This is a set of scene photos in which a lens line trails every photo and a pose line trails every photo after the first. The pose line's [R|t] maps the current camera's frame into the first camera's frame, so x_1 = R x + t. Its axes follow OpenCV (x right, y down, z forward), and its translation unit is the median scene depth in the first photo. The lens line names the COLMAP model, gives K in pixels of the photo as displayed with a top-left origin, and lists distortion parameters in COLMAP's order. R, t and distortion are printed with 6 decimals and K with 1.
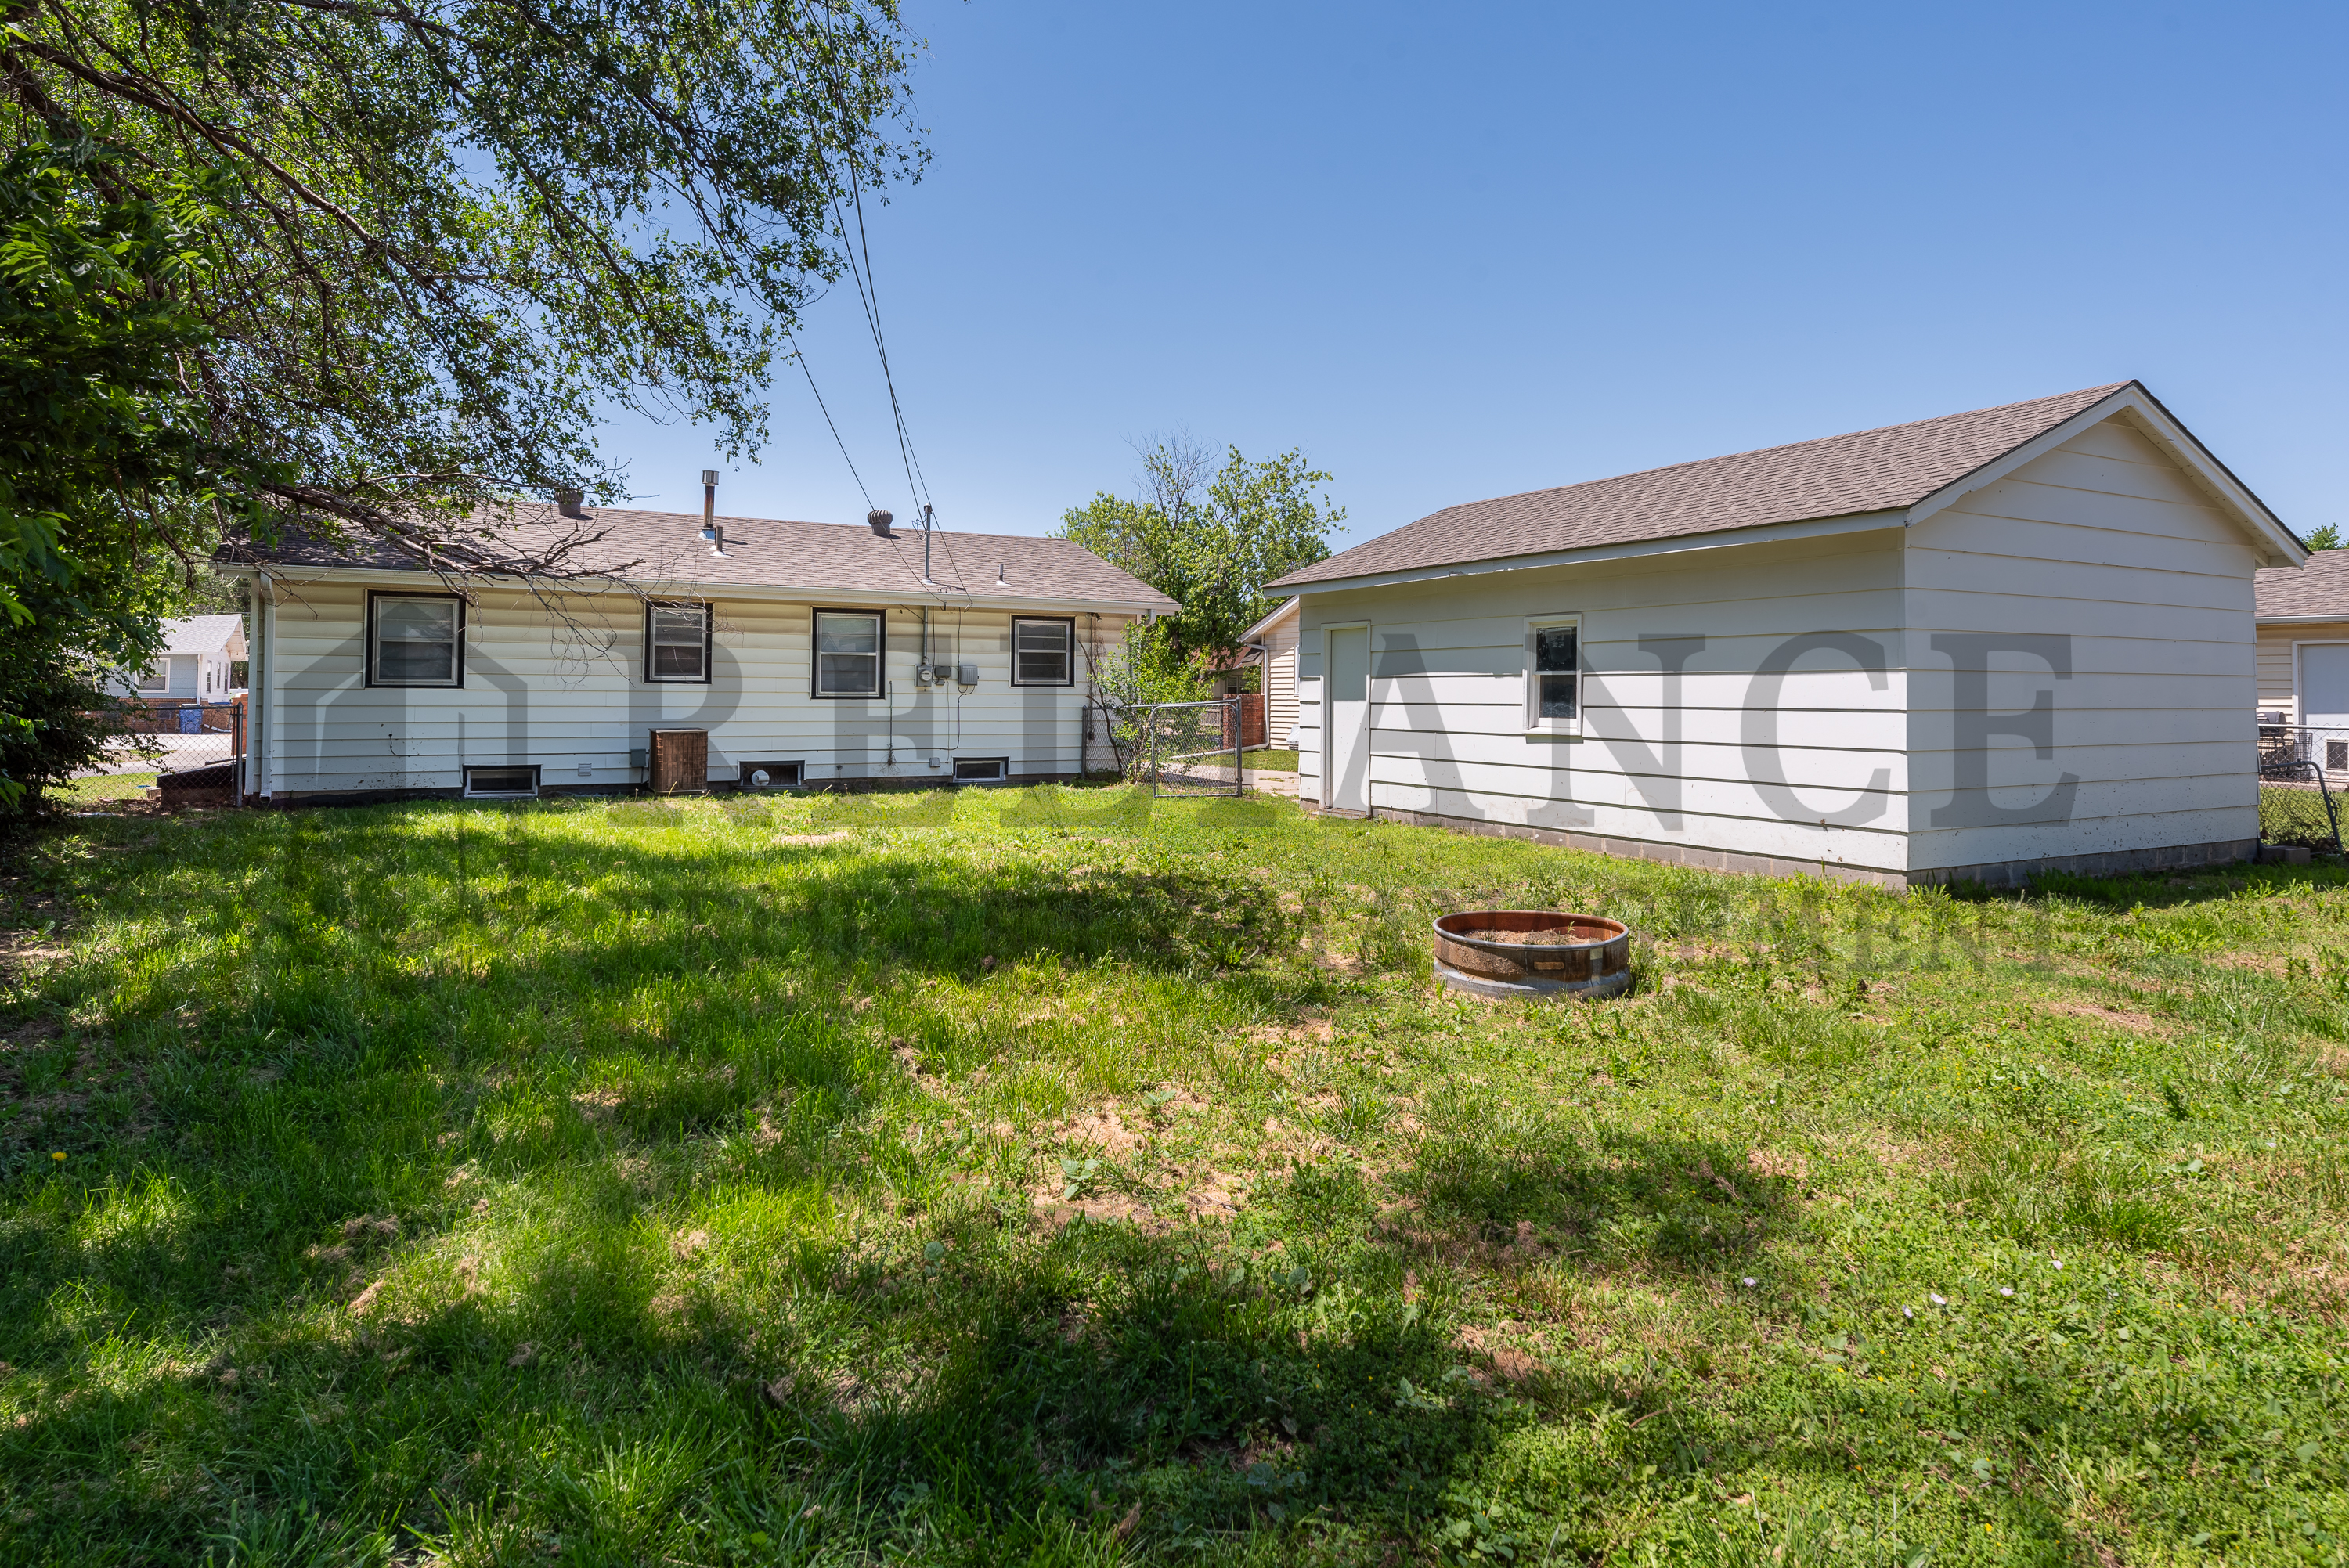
lens RADIAL K [[1246.1, 0, 1174.5], [0, 1246.1, 784.0], [0, 0, 1]] dist [0.001371, 0.002808]
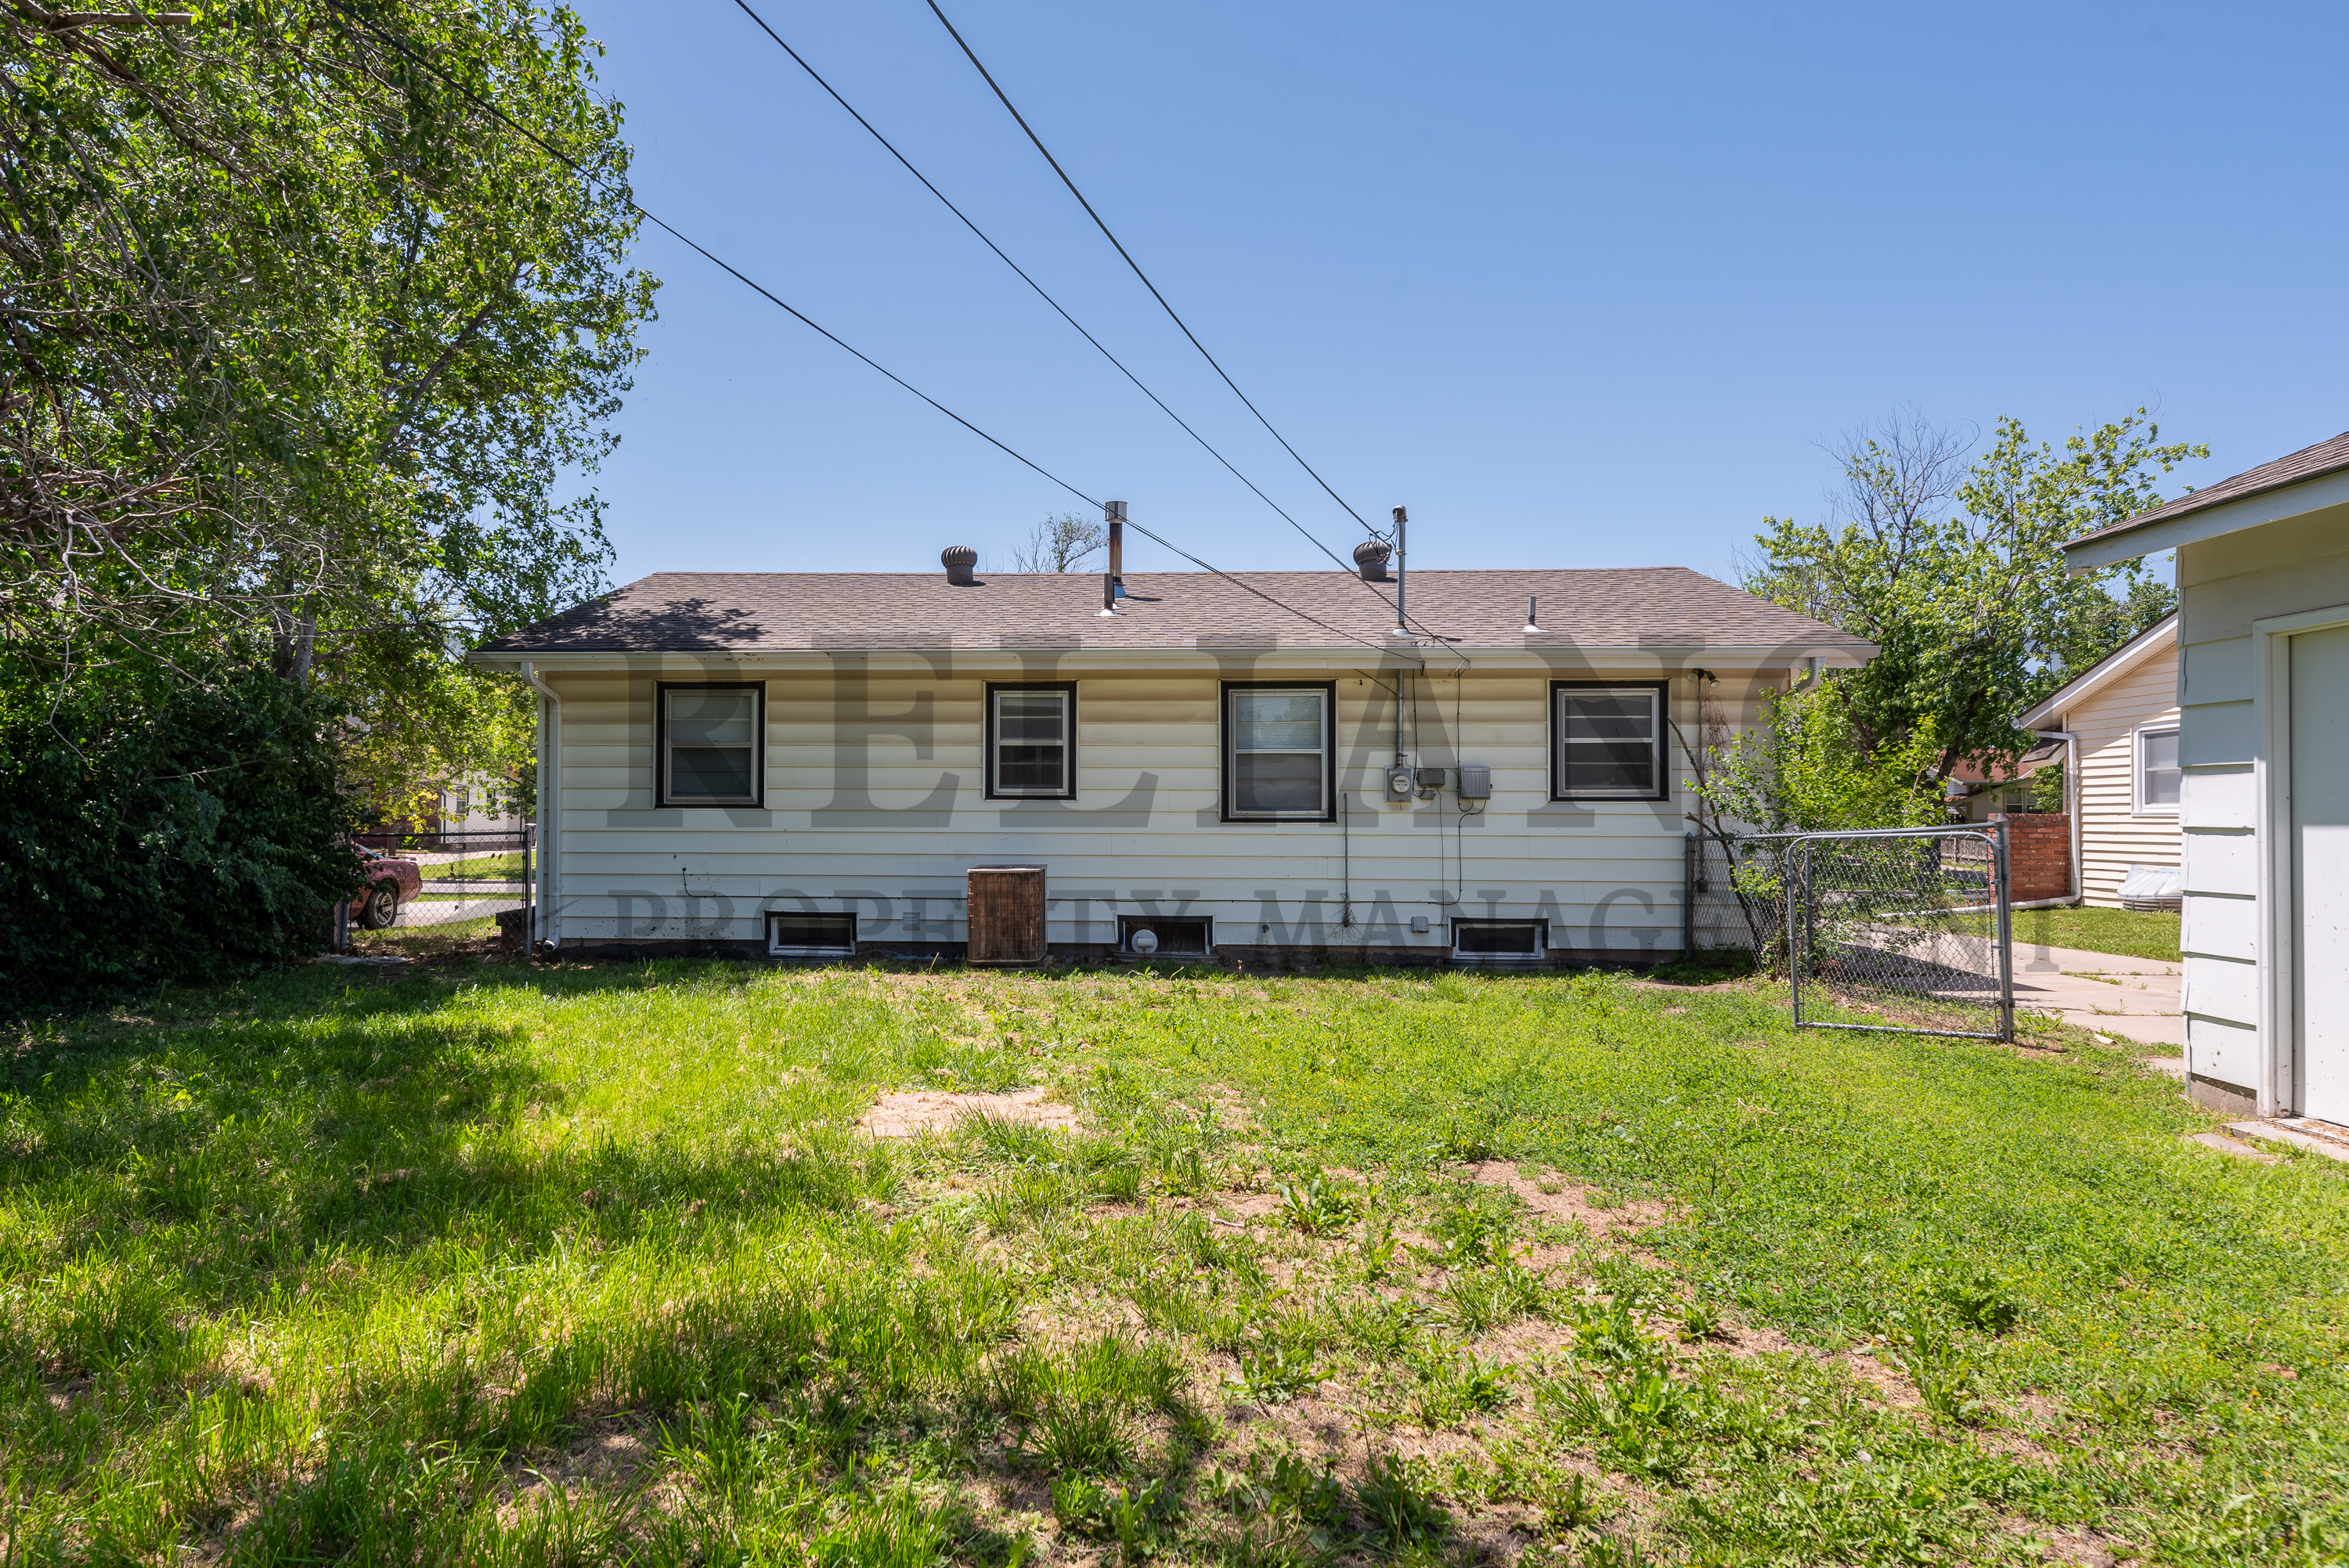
lens RADIAL K [[1270.0, 0, 1173.0], [0, 1270.0, 815.9], [0, 0, 1]] dist [-0.031271, 0.041729]
pose [[0.855125, -0.003196, -0.518412, 0.029120], [-0.035261, 0.997307, -0.064312, -0.027092], [0.517221, 0.073275, 0.852709, 0.408119]]
